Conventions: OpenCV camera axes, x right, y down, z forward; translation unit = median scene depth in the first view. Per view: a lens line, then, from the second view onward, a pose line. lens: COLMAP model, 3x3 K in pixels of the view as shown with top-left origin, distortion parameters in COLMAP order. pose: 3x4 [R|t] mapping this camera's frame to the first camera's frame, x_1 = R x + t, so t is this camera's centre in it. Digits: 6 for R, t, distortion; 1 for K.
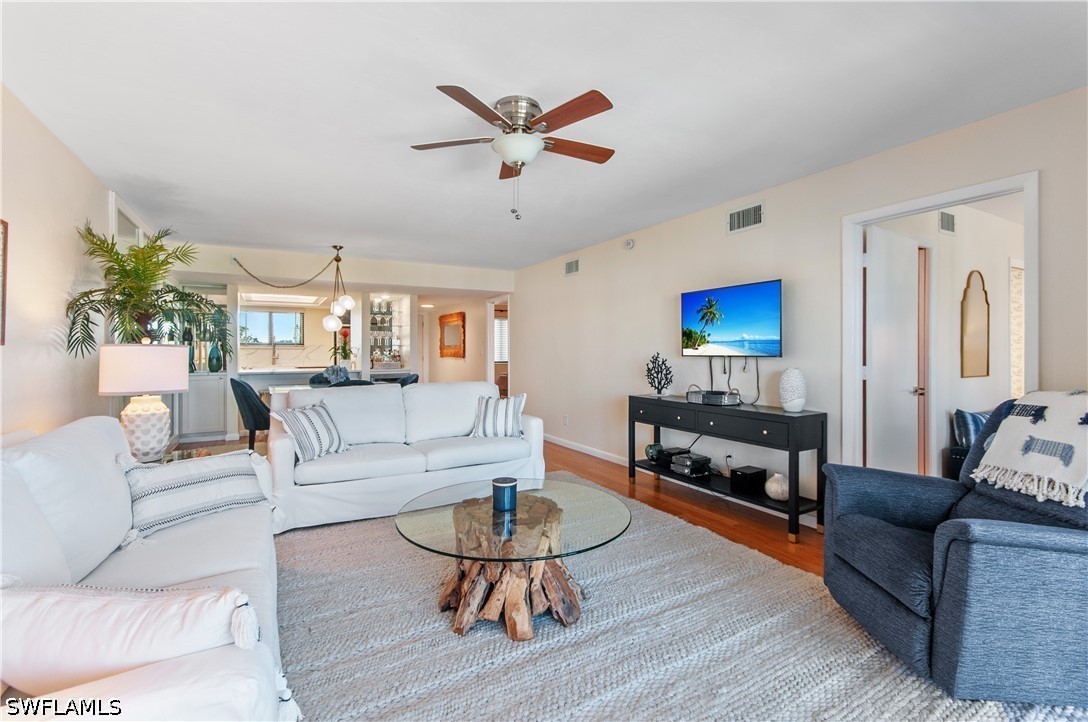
lens RADIAL K [[496.4, 0, 542.7], [0, 496.4, 349.1], [0, 0, 1]] dist [0.001225, -0.000124]
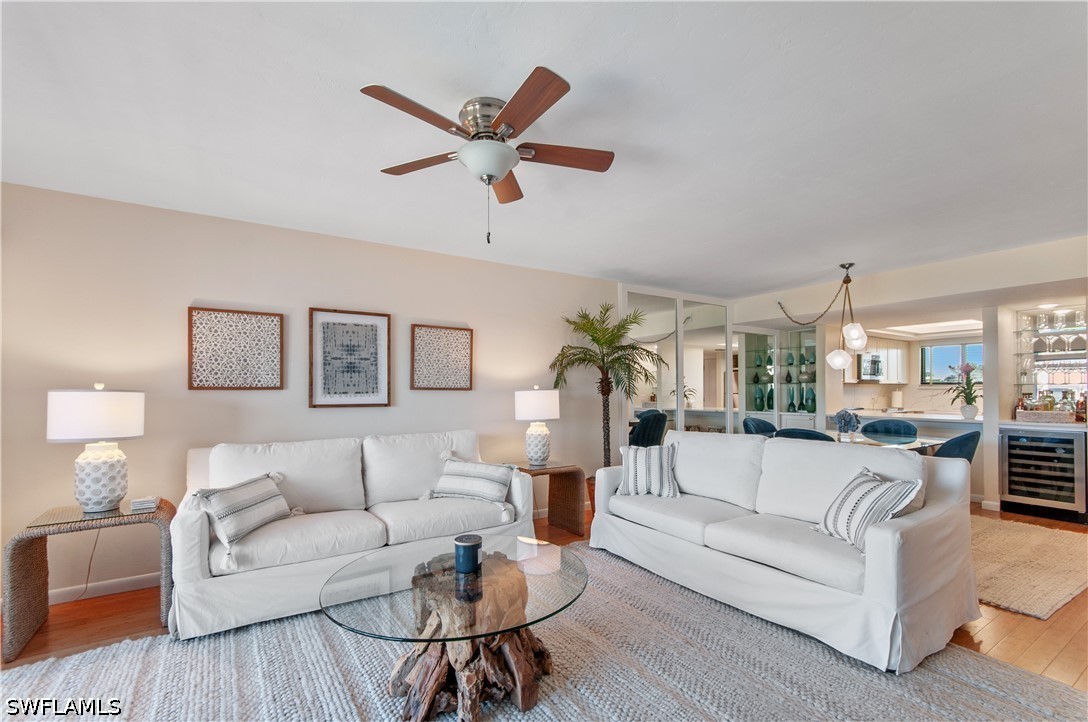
lens RADIAL K [[472.0, 0, 521.7], [0, 472.0, 389.9], [0, 0, 1]] dist [-0.001948, -0.000524]
pose [[0.065212, -0.001704, -0.997870, 0.488684], [0.004039, 0.999991, -0.001443, -0.003410], [0.997863, -0.003937, 0.065219, 0.630975]]
